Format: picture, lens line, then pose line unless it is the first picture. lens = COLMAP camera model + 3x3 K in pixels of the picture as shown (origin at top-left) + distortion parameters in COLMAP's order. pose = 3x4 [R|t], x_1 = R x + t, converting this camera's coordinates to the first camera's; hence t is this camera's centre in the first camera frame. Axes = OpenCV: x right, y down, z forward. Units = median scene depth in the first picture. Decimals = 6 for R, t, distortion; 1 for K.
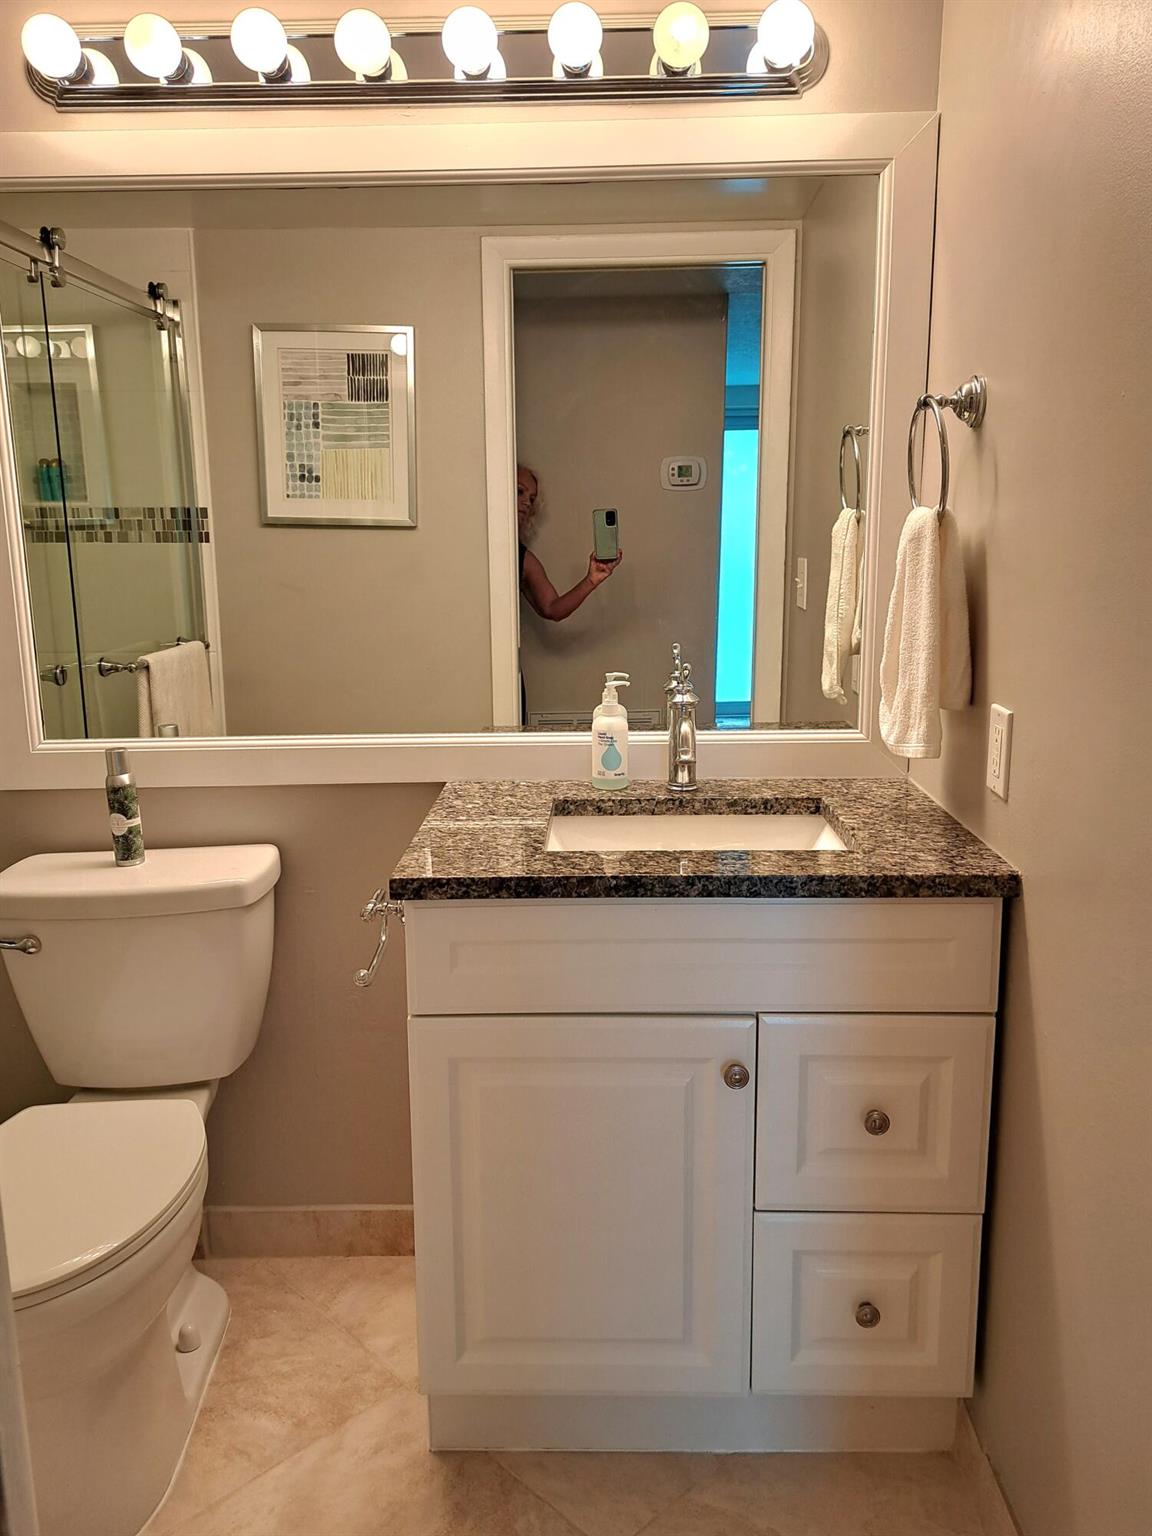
lens RADIAL K [[1128.3, 0, 576.0], [0, 1128.3, 768.0], [0, 0, 1]] dist [0.101112, -0.122766]
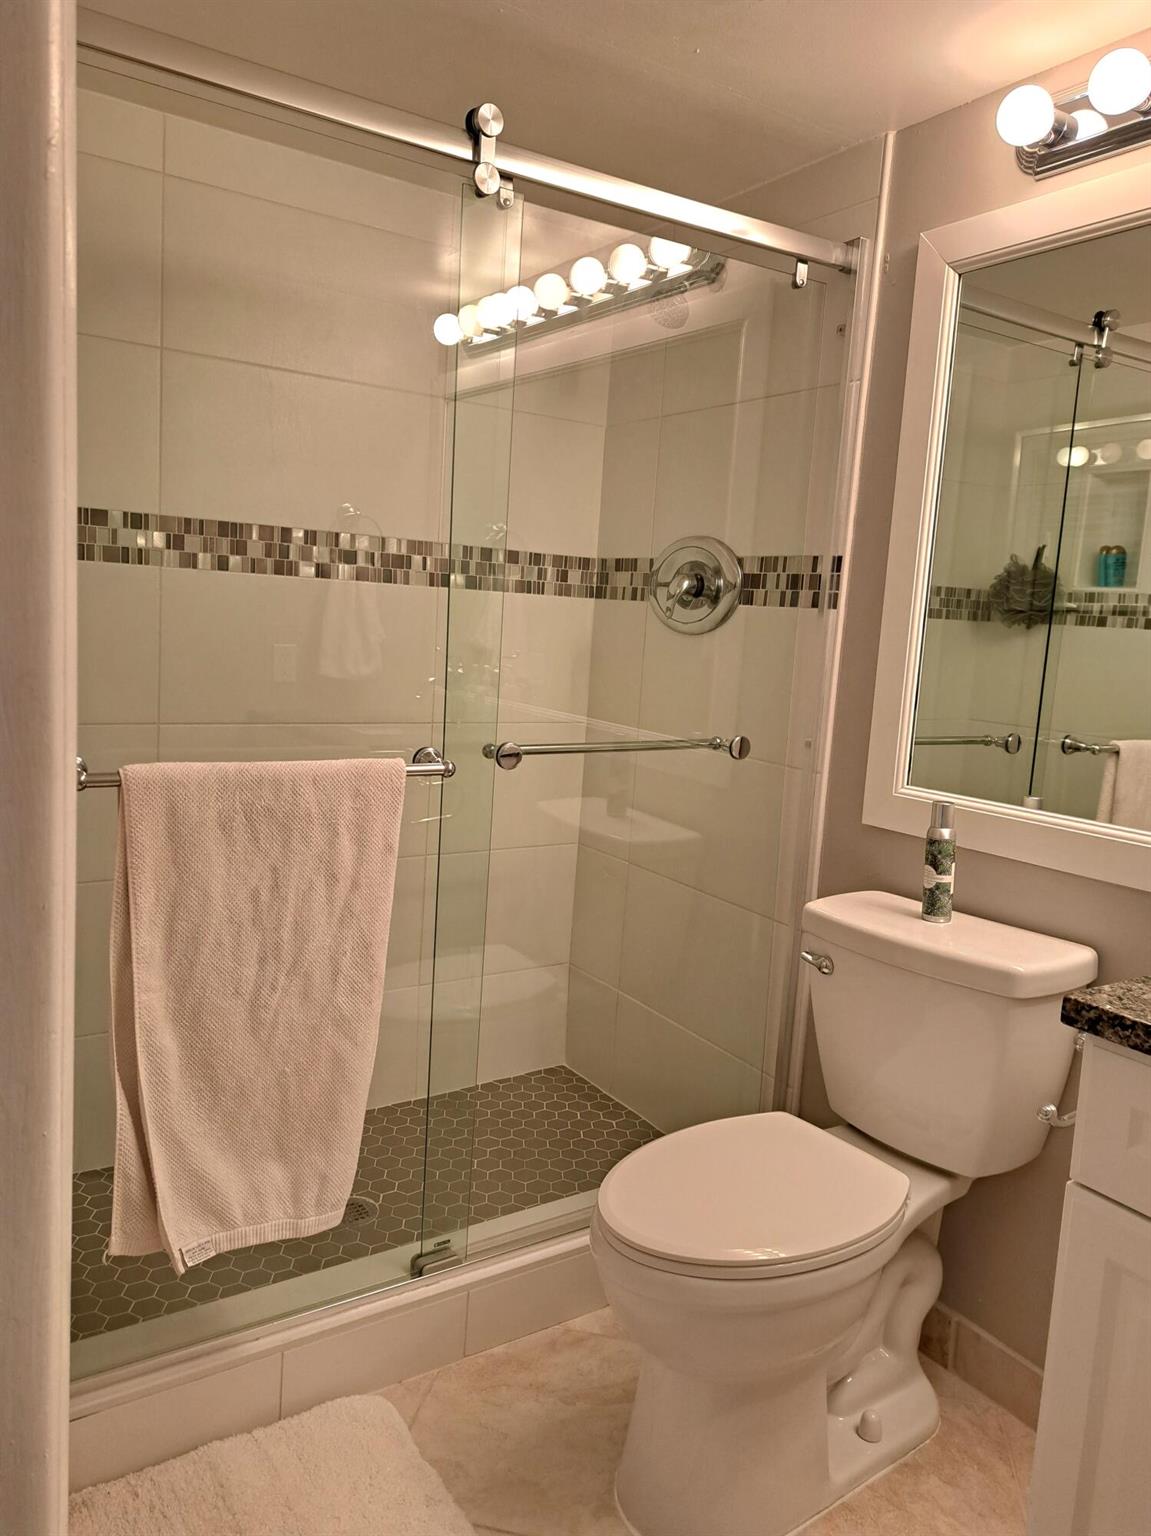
lens RADIAL K [[1098.6, 0, 590.1], [0, 1098.6, 758.5], [0, 0, 1]] dist [0.044165, -0.037929]
pose [[0.572687, 0.153939, -0.805191, 0.182456], [-0.232133, 0.972461, 0.020816, -0.002061], [0.786221, 0.174990, 0.592651, 0.186135]]
